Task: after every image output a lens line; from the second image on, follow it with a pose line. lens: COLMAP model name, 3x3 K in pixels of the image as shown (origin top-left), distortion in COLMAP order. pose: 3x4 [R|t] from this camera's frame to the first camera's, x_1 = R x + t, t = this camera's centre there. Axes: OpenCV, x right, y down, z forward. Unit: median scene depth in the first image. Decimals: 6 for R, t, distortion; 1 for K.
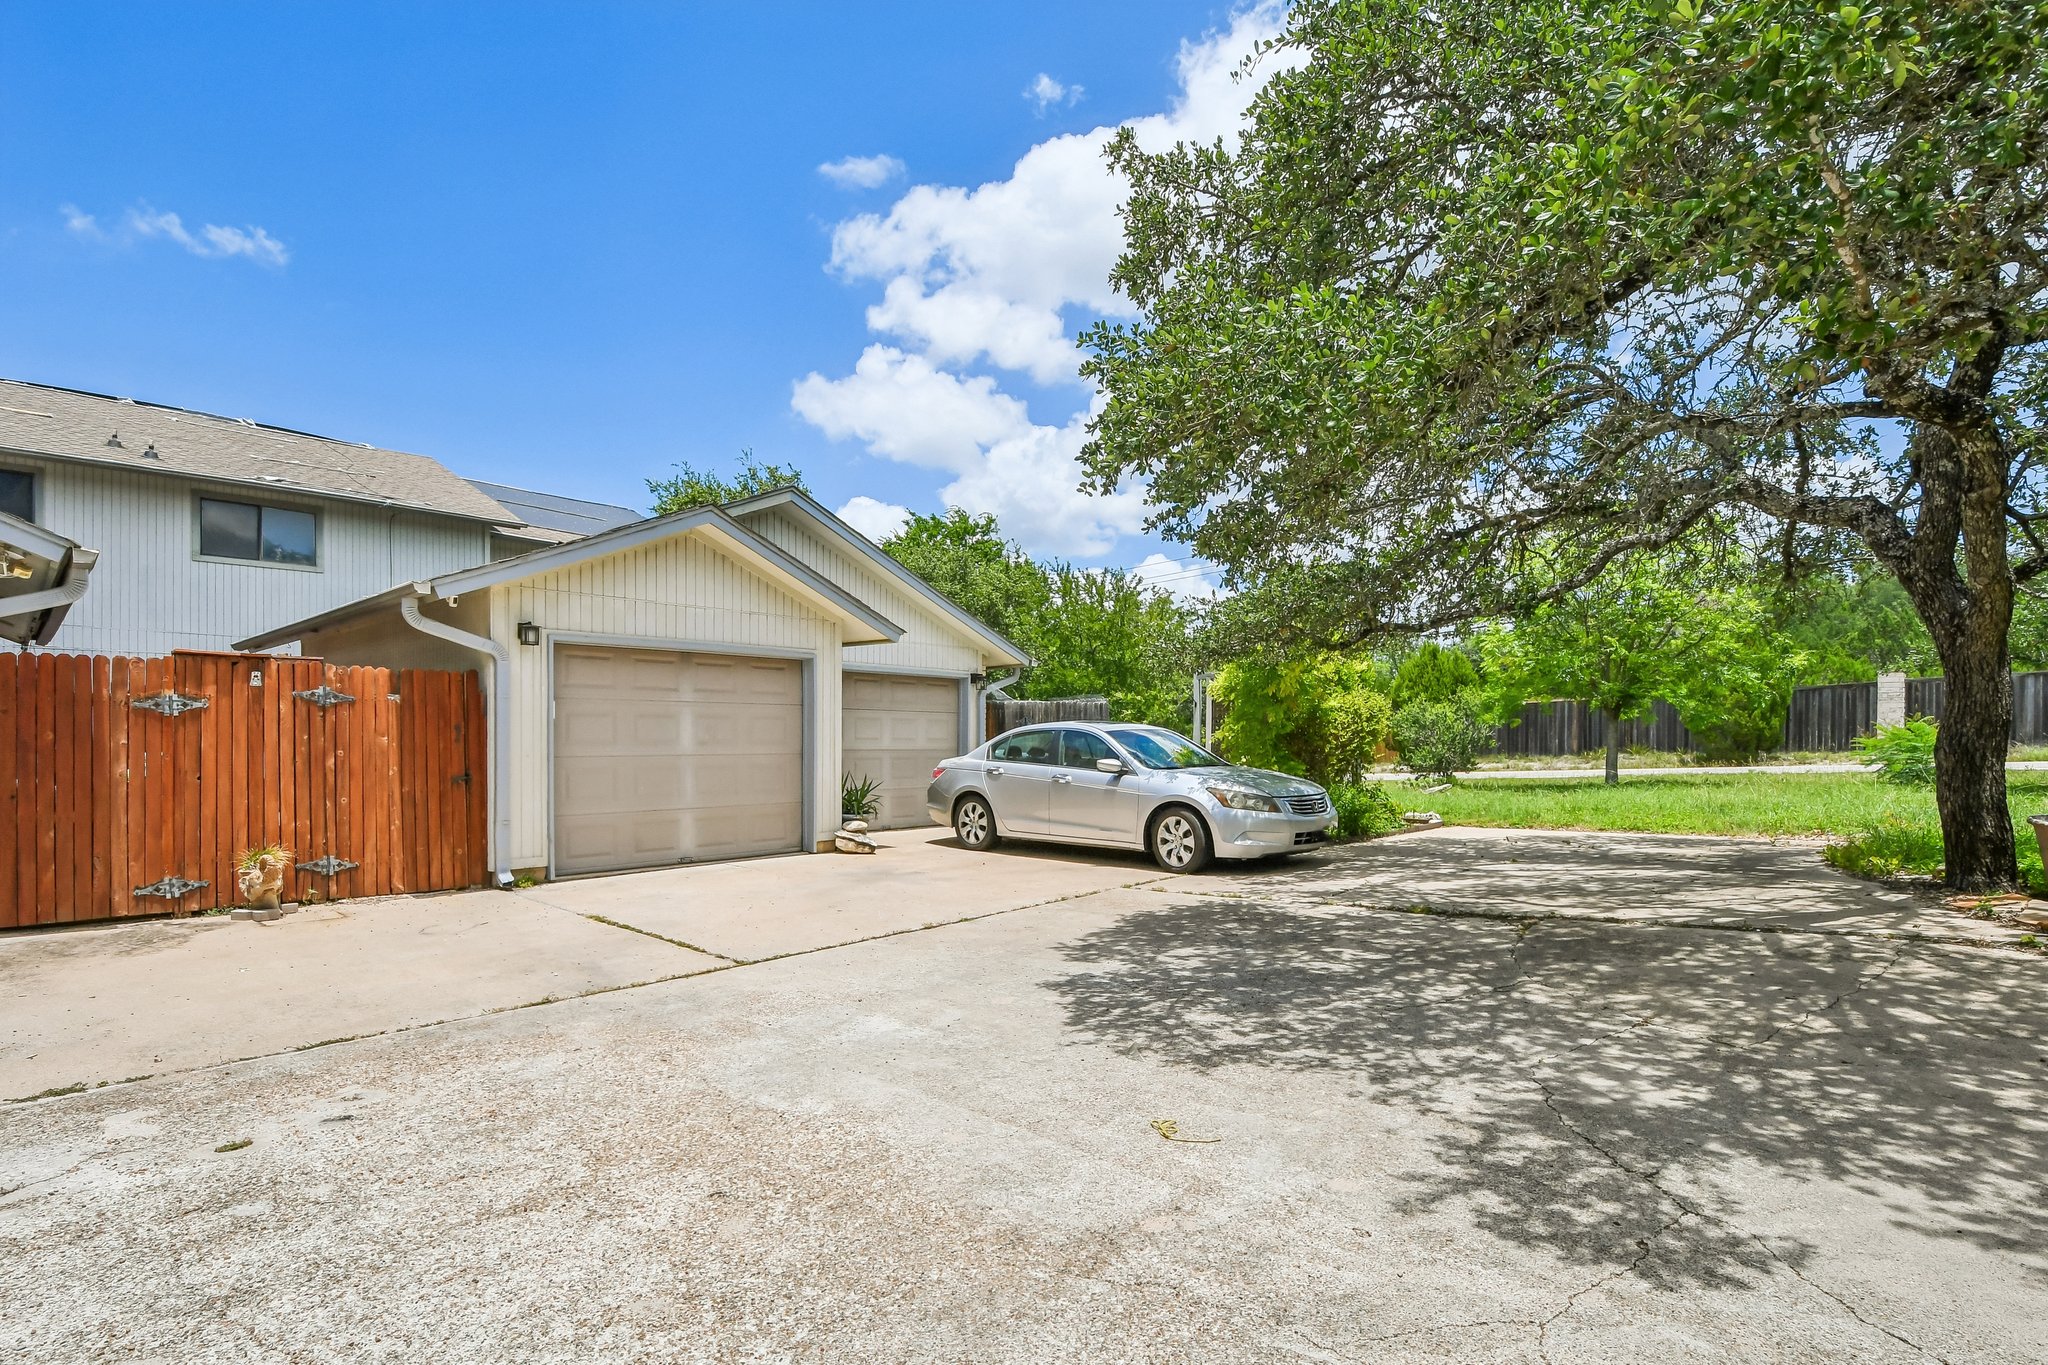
lens RADIAL K [[982.6, 0, 1025.3], [0, 982.6, 751.9], [0, 0, 1]] dist [-0.000226, -0.006801]
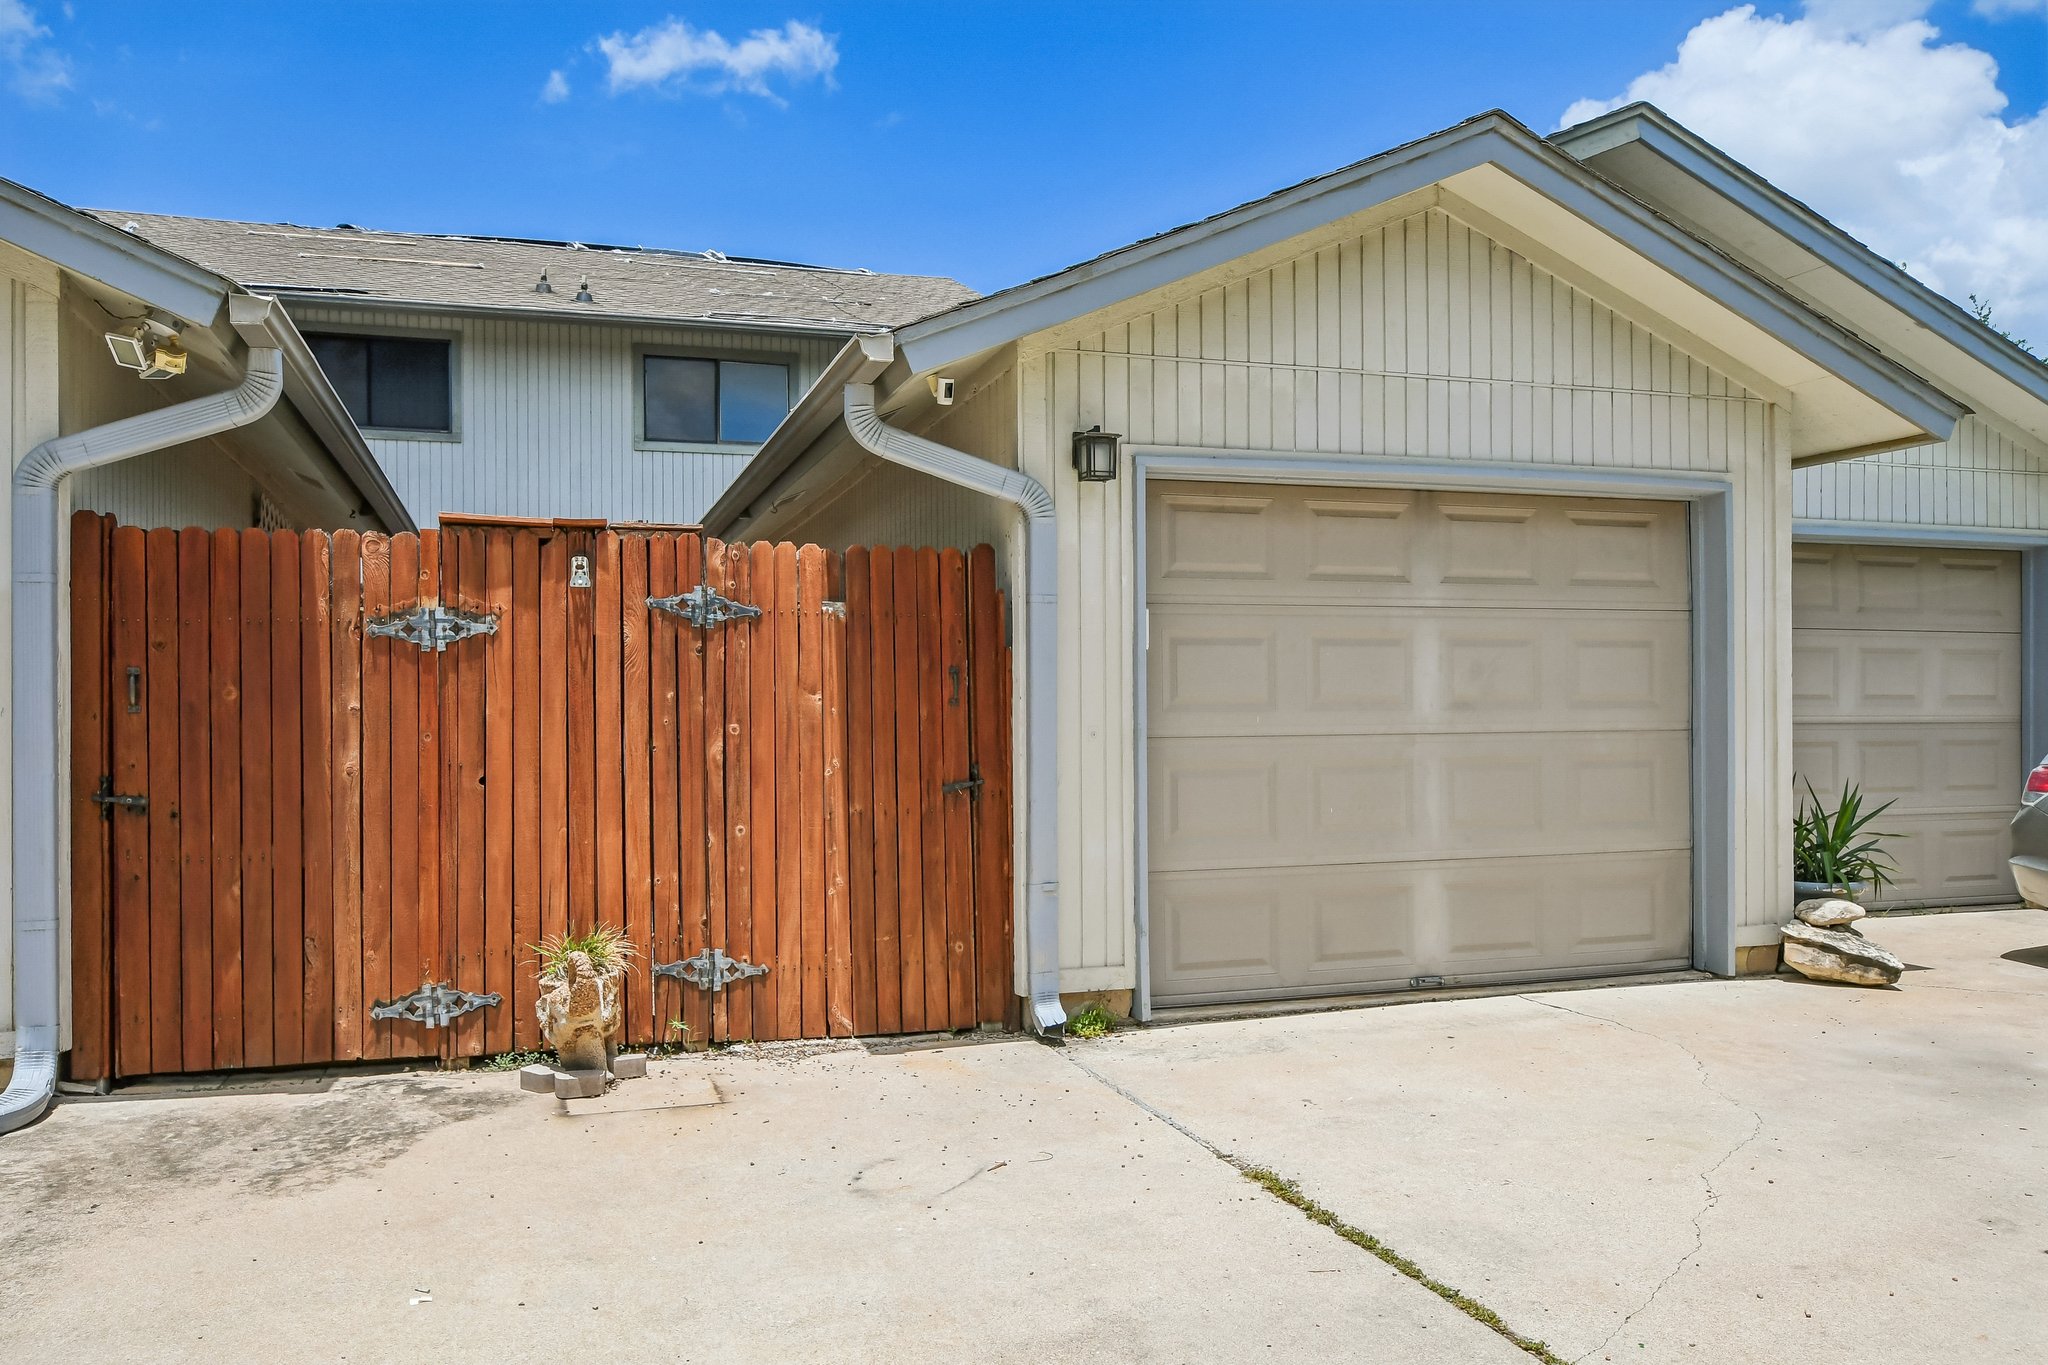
lens RADIAL K [[1525.2, 0, 1015.7], [0, 1525.2, 729.6], [0, 0, 1]] dist [-0.004174, 0.002680]
pose [[0.870538, -0.007258, -0.492047, -0.226167], [0.003366, 0.999956, -0.008793, 0.008498], [0.492089, 0.005999, 0.870524, 0.437212]]
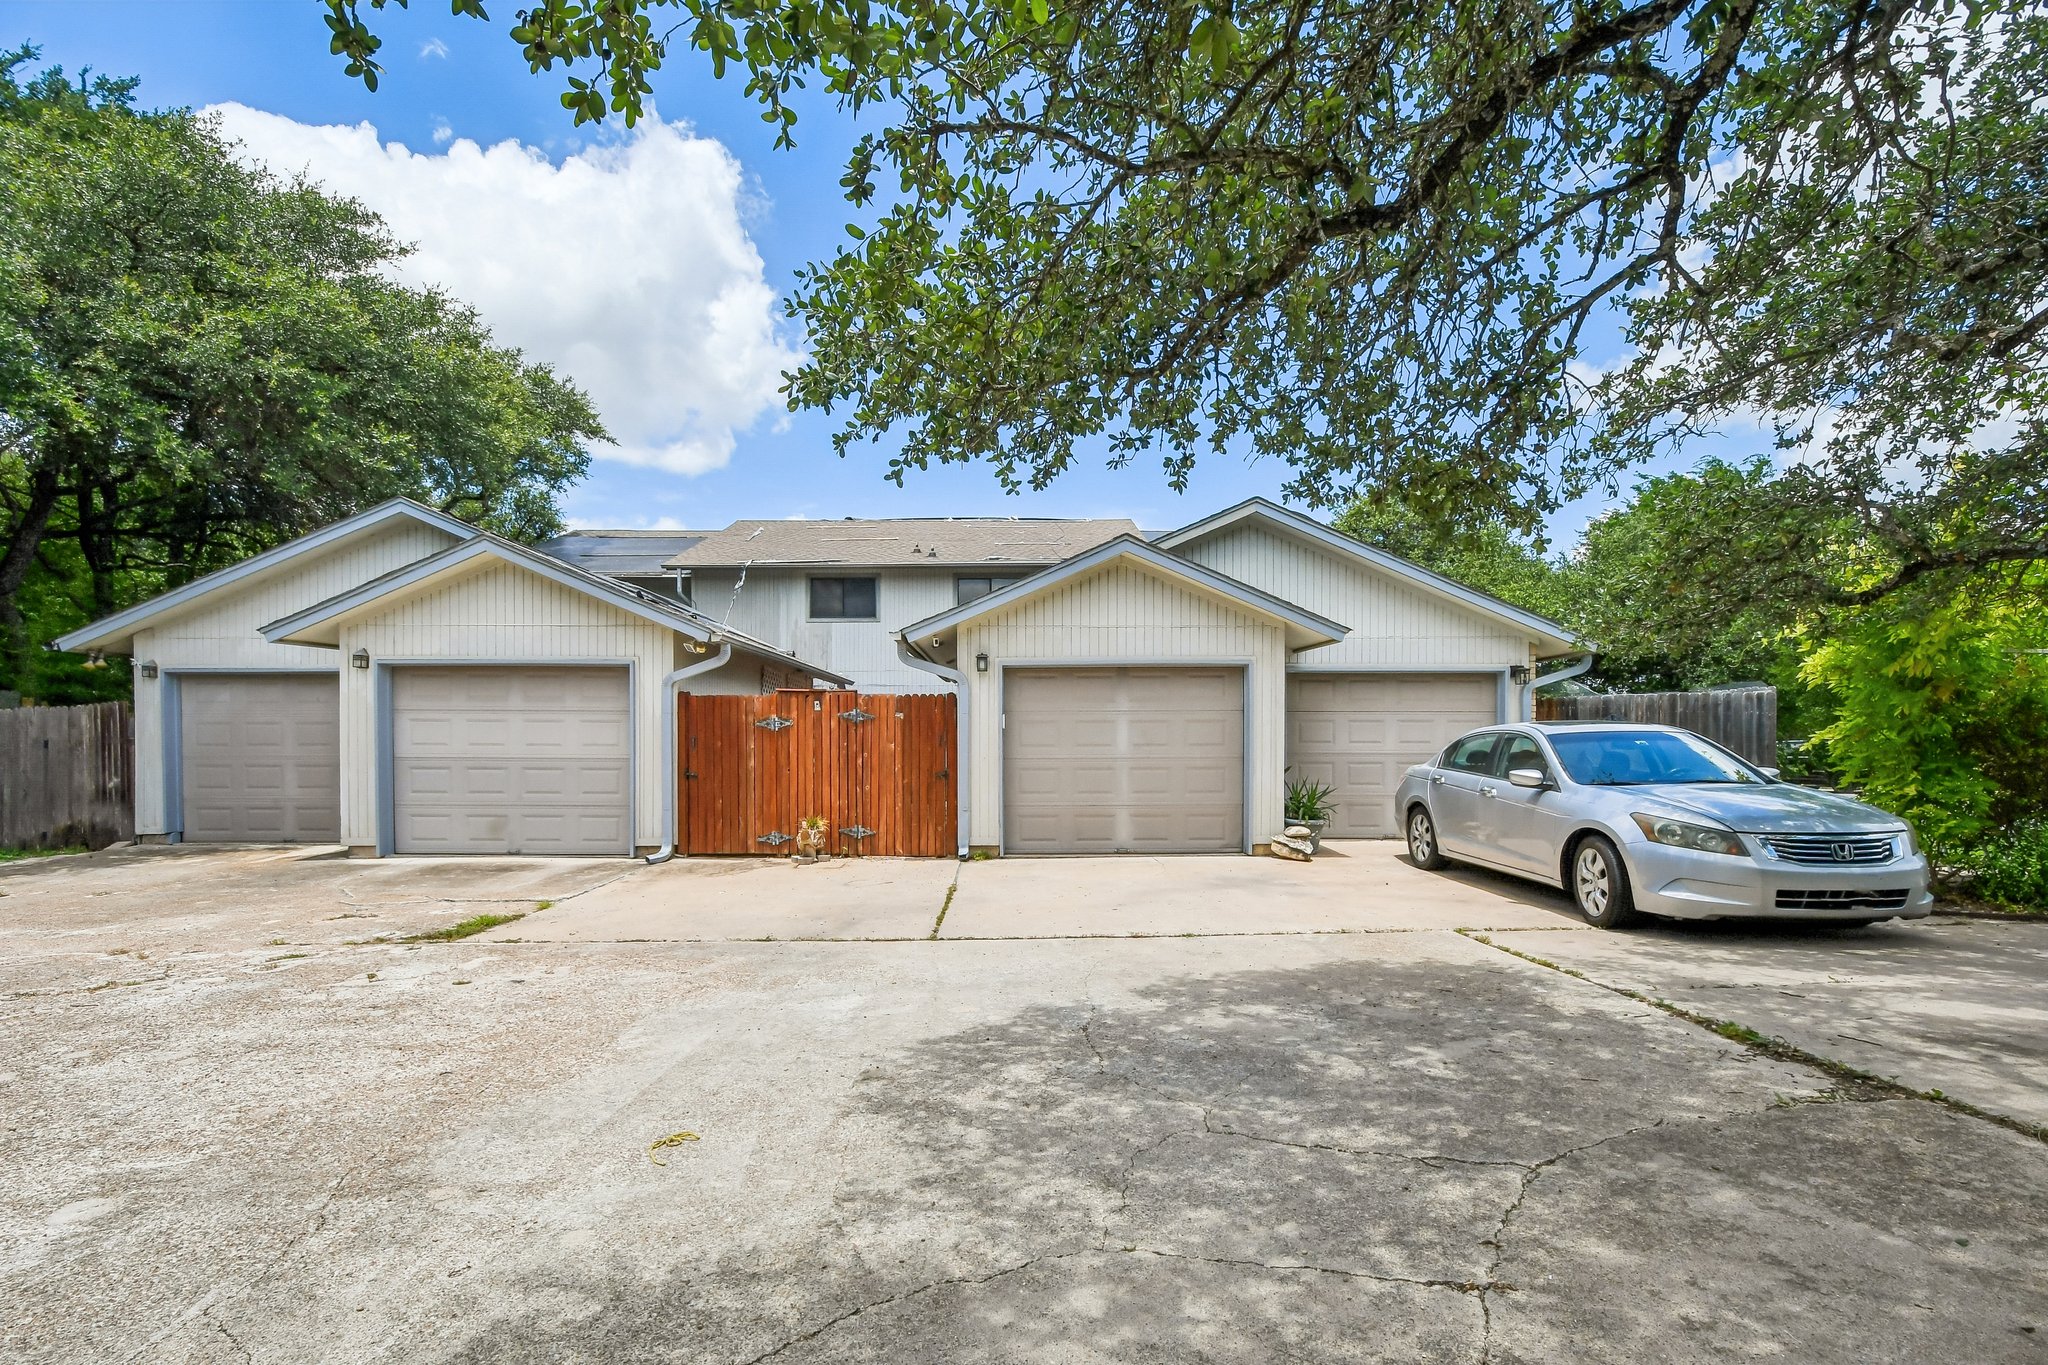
lens RADIAL K [[913.6, 0, 1024.3], [0, 913.6, 746.0], [0, 0, 1]] dist [0.003151, -0.002188]
pose [[0.680445, 0.003234, -0.732792, 0.450673], [-0.005235, 0.999986, -0.000447, -0.012298], [0.732781, 0.004140, 0.680452, 0.254918]]
